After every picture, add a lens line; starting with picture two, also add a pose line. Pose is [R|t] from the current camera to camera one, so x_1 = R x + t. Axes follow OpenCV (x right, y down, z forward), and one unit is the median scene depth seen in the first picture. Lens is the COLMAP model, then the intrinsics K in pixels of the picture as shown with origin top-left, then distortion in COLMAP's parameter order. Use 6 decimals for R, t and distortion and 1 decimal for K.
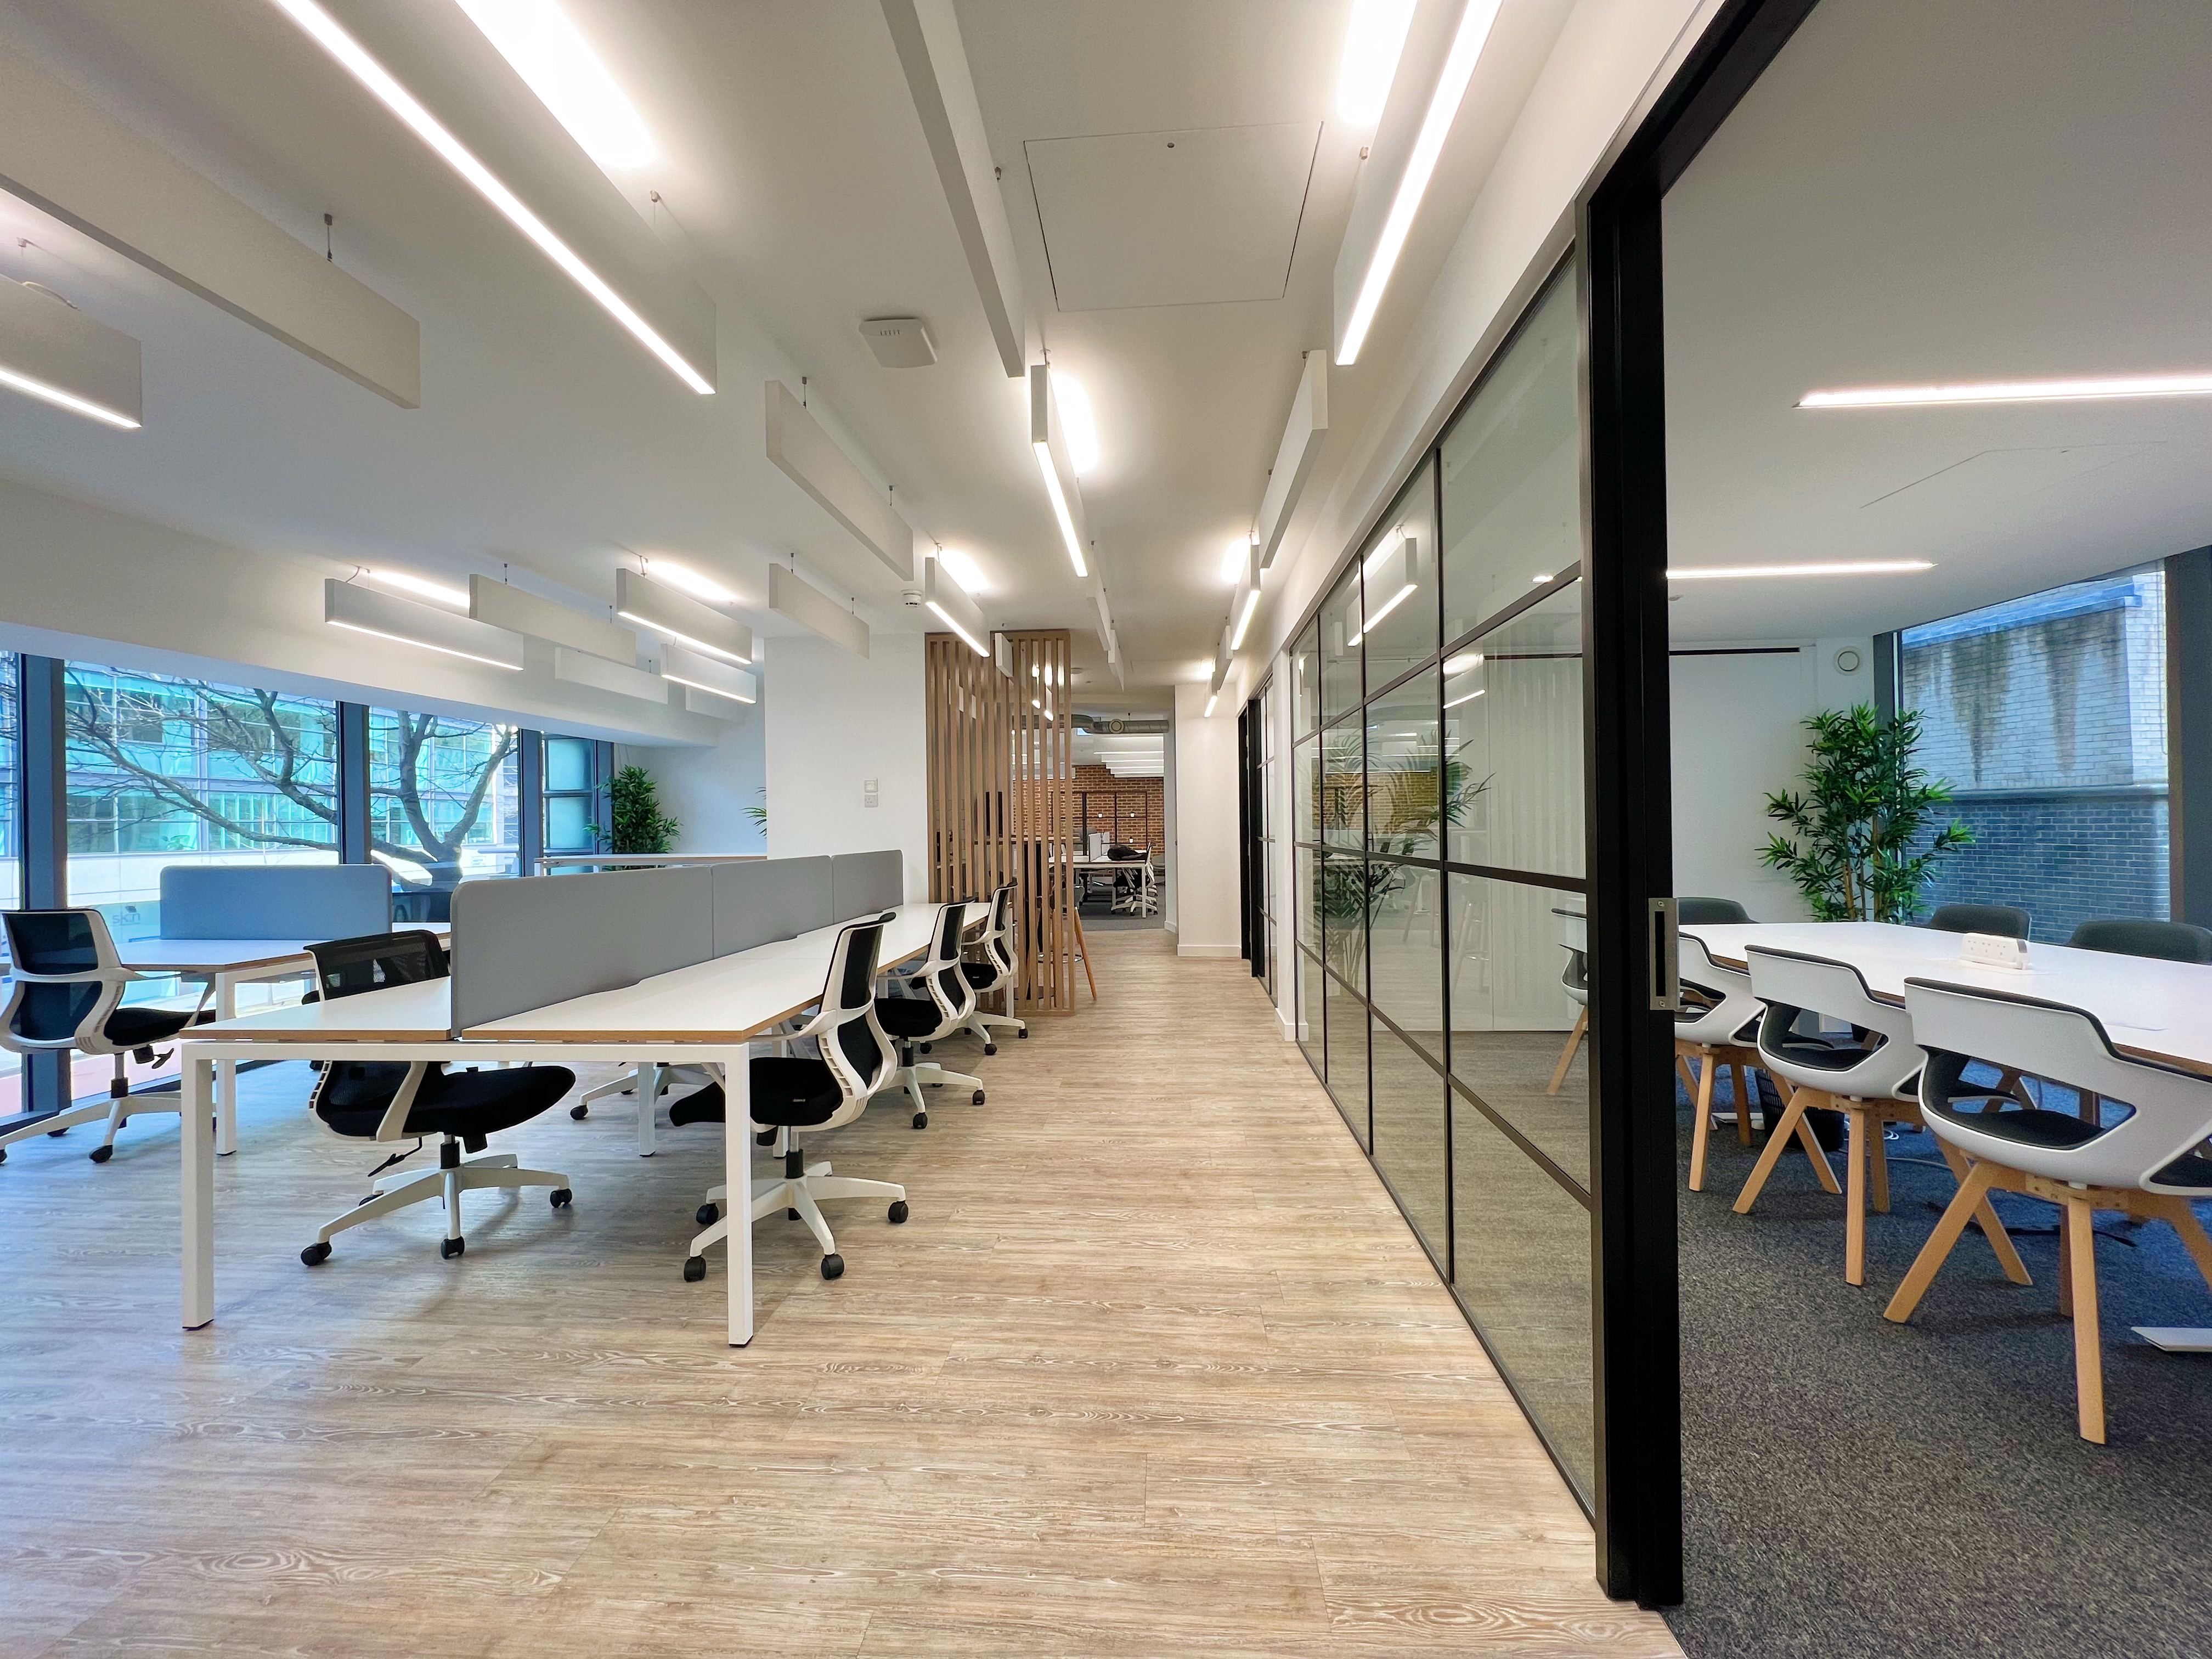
lens RADIAL K [[893.3, 0, 1106.0], [0, 893.3, 829.5], [0, 0, 1]] dist [-0.006625, 0.000130]
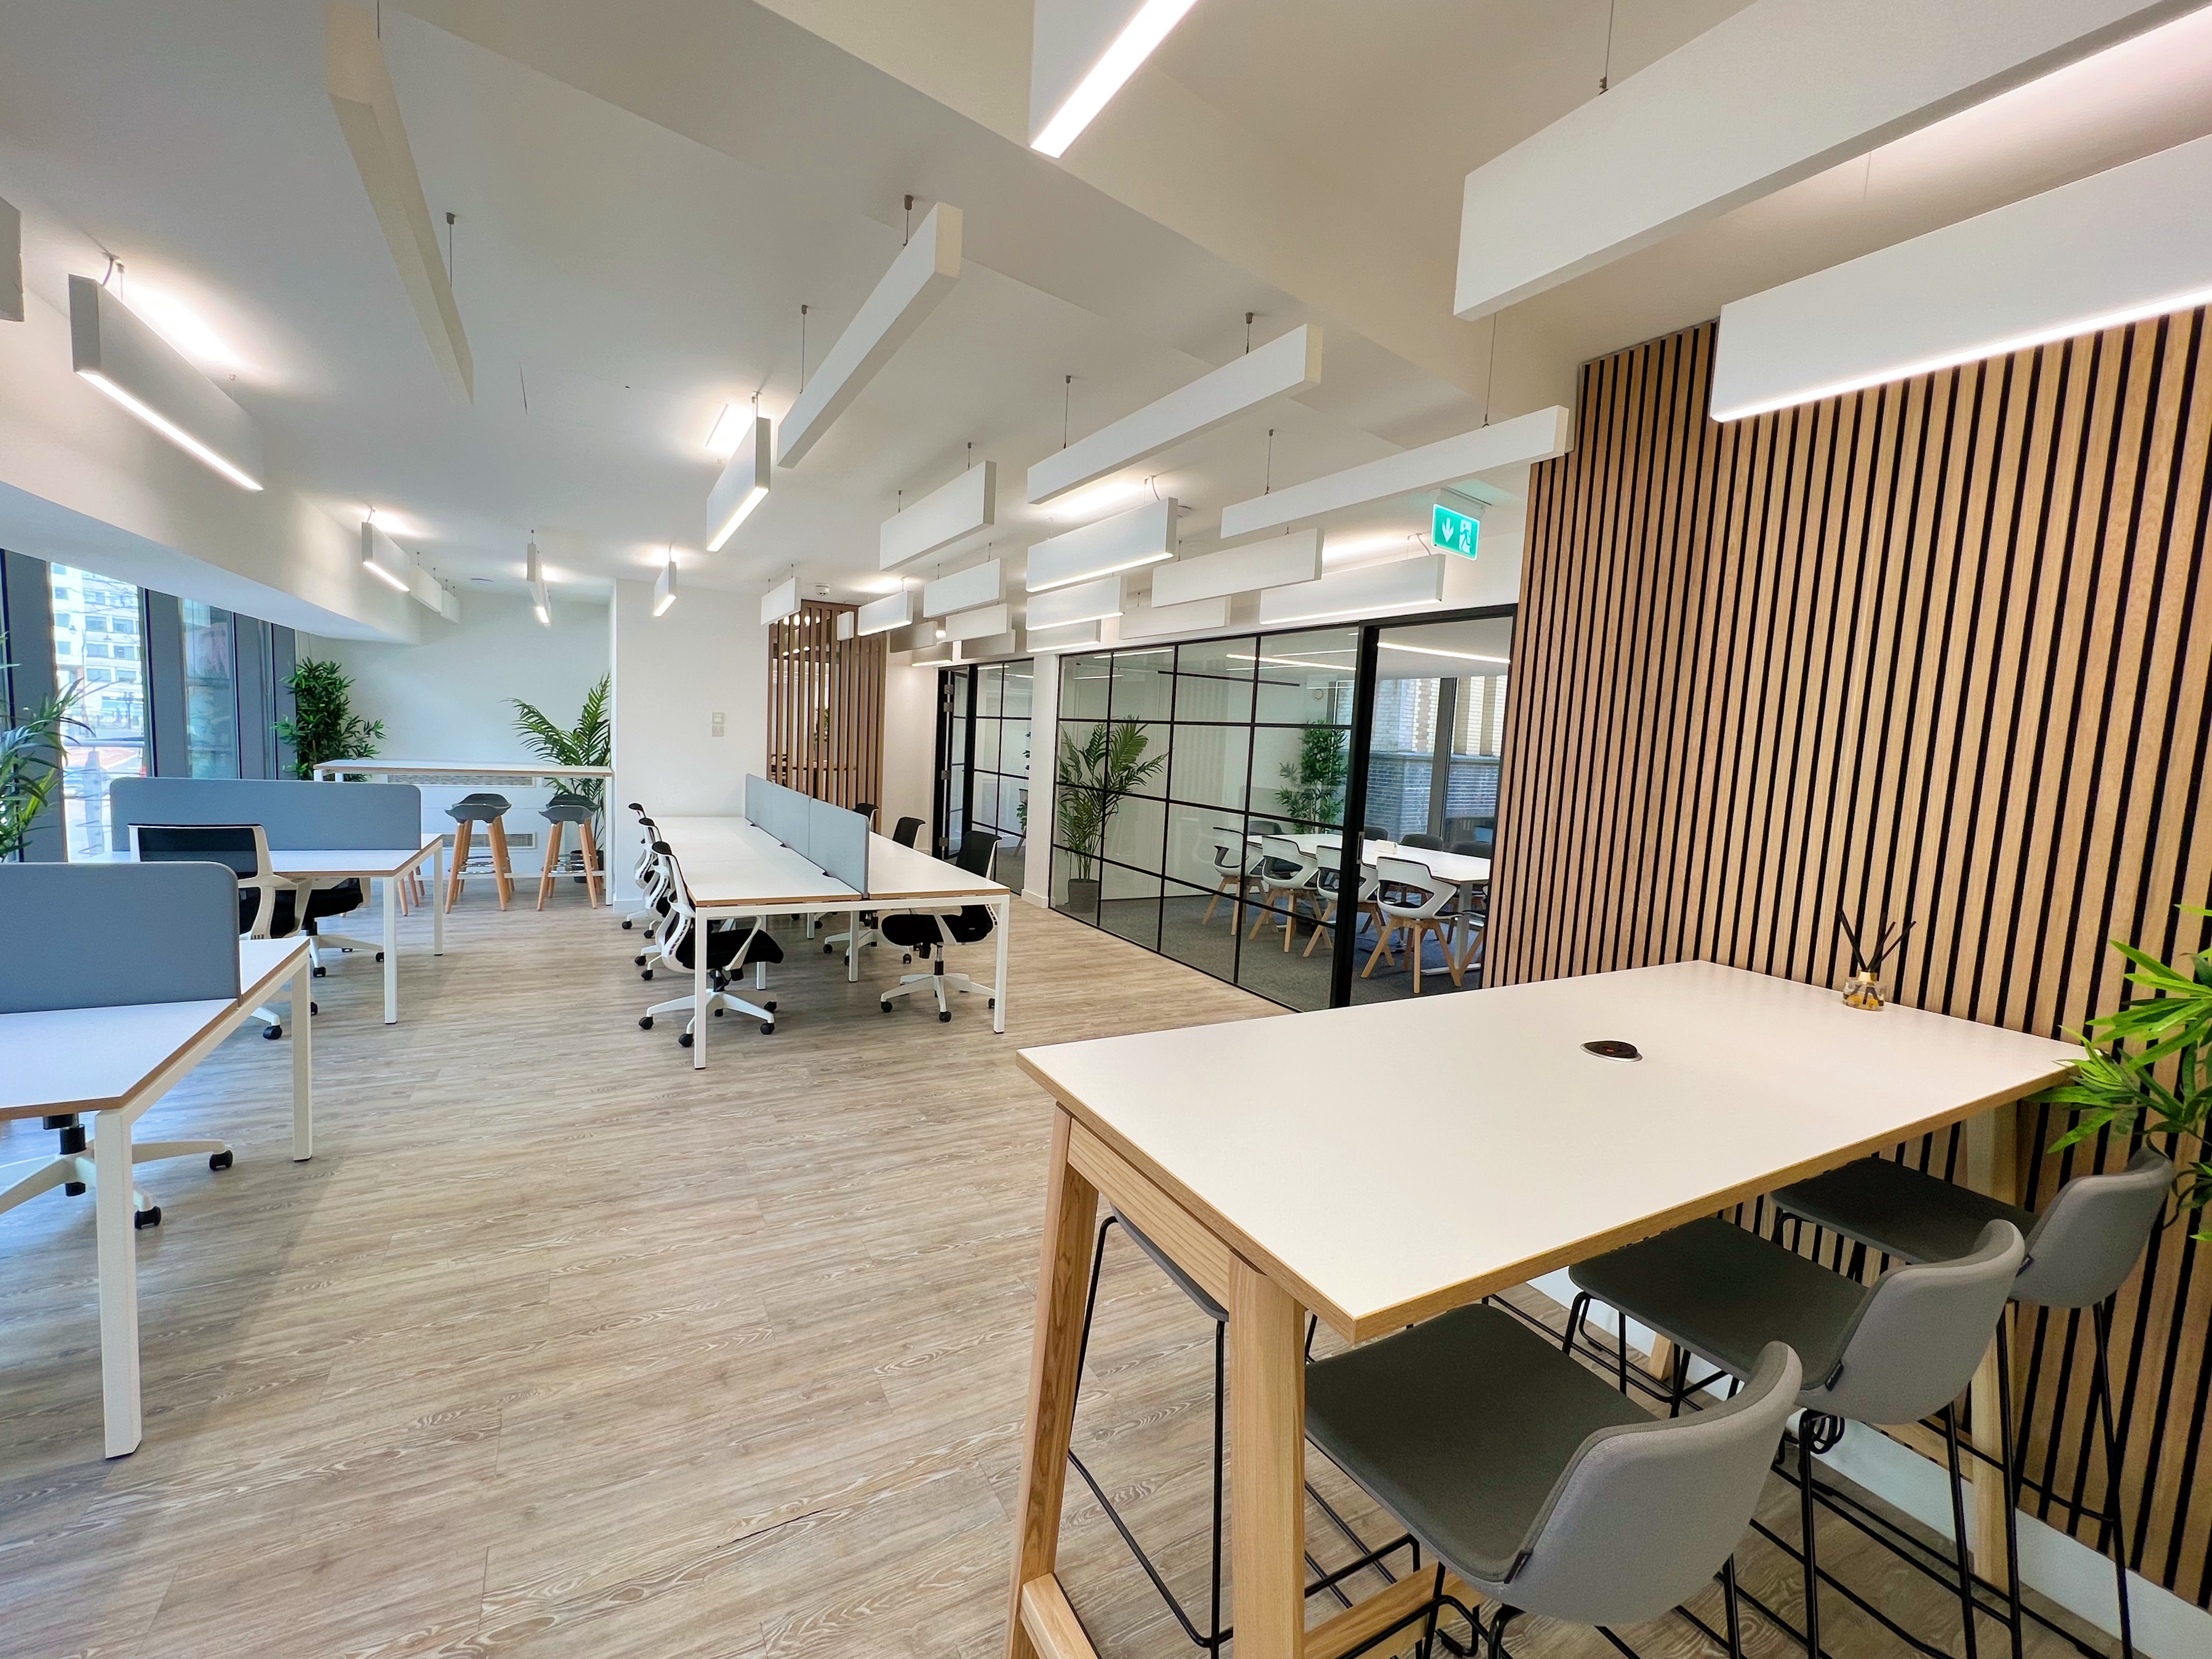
lens RADIAL K [[920.3, 0, 1106.0], [0, 920.3, 829.5], [0, 0, 1]] dist [-0.026604, 0.000199]
pose [[0.837469, 0.000283, 0.546484, -0.854842], [-0.059202, 0.994162, 0.090211, -0.077633], [-0.543268, -0.107901, 0.832597, -0.570656]]
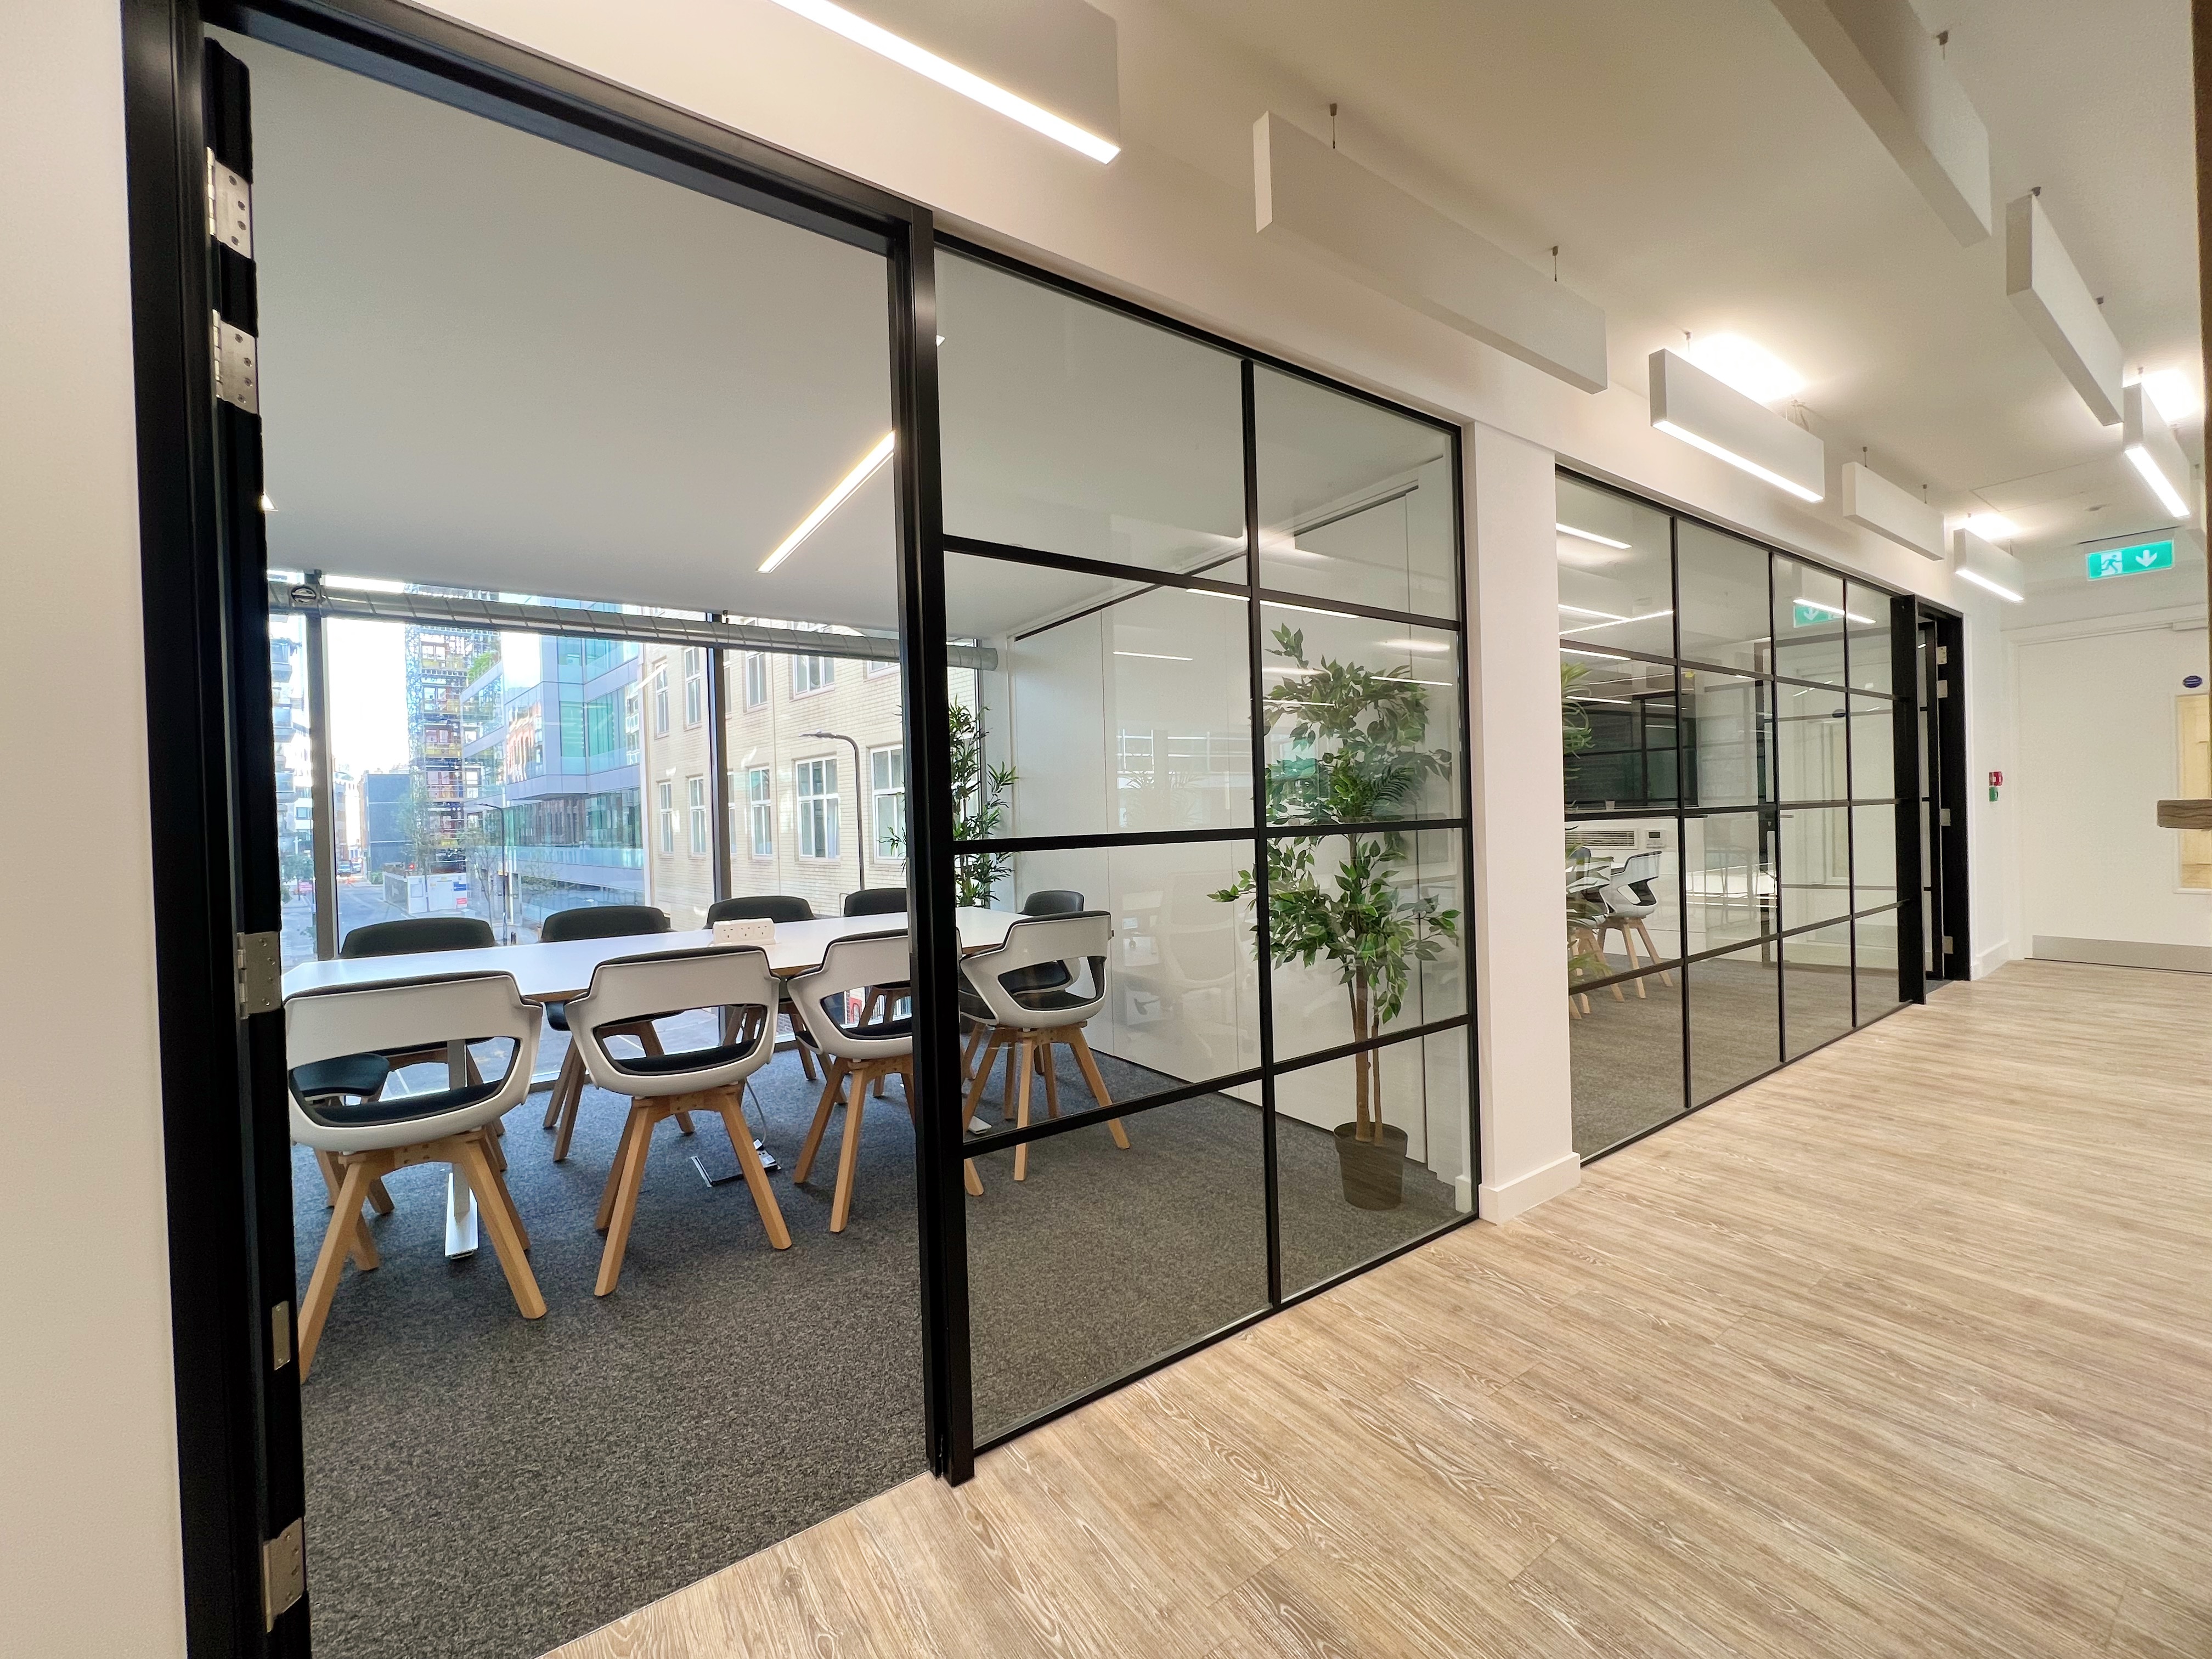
lens RADIAL K [[893.3, 0, 1106.0], [0, 893.3, 829.5], [0, 0, 1]] dist [-0.006625, 0.000130]
pose [[-0.622266, 0.025041, 0.782406, -0.061663], [0.043431, 0.999053, 0.002567, 0.018591], [-0.781600, 0.035578, -0.622764, 2.167005]]
